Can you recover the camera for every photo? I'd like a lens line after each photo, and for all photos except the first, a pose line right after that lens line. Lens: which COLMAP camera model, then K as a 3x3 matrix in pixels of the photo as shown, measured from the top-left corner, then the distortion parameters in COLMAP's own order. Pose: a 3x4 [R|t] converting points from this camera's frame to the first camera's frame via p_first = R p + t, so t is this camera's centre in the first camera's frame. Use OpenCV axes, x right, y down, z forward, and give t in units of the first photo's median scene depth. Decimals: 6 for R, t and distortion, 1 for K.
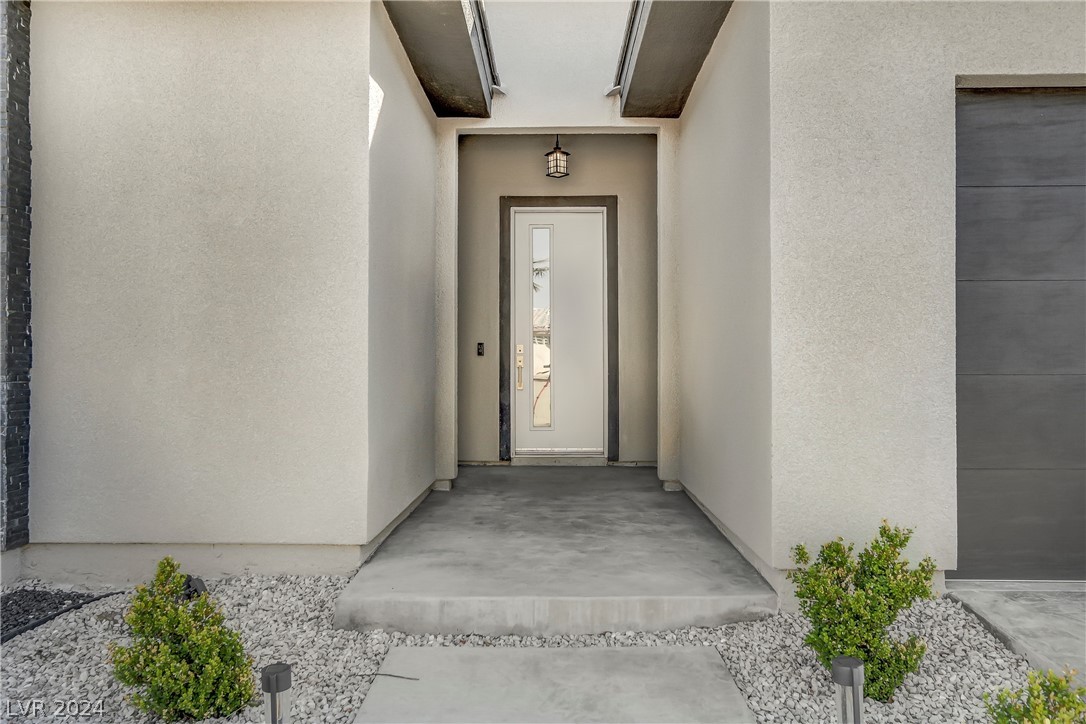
lens RADIAL K [[904.8, 0, 543.0], [0, 904.8, 362.0], [0, 0, 1]] dist [-0.003841, -0.001826]
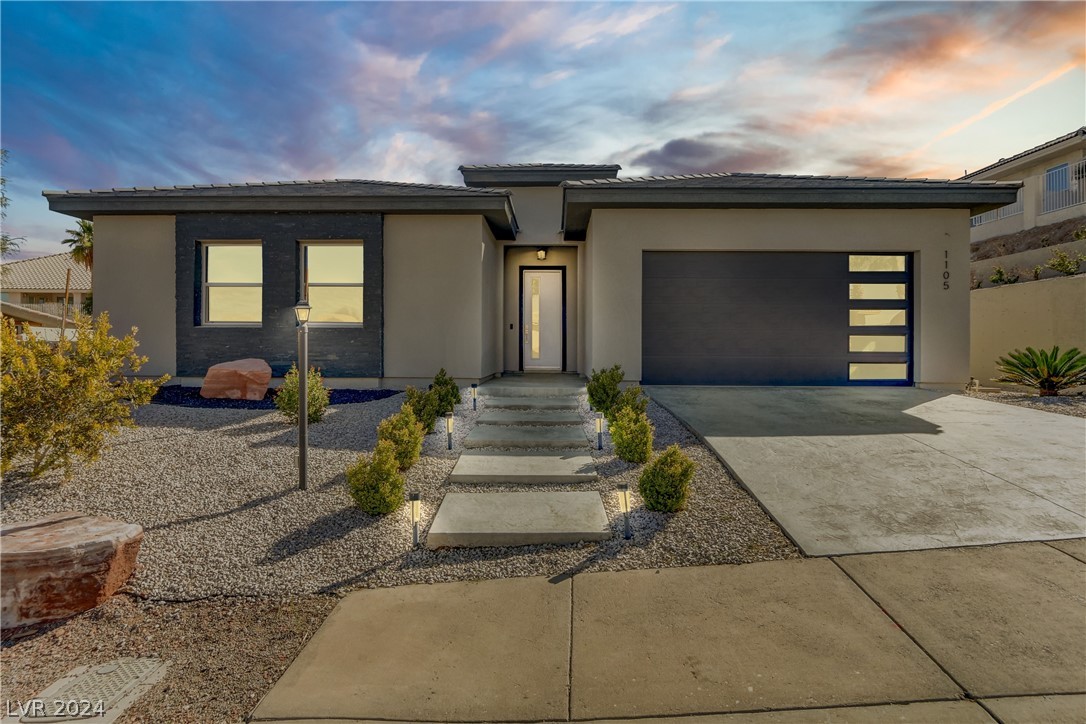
lens RADIAL K [[635.4, 0, 543.0], [0, 635.4, 362.0], [0, 0, 1]] dist [-0.000643, -0.000086]
pose [[0.999964, 0.004058, -0.007518, 0.038346], [-0.003908, 0.999795, 0.019869, 0.057616], [0.007597, -0.019839, 0.999774, -0.903347]]
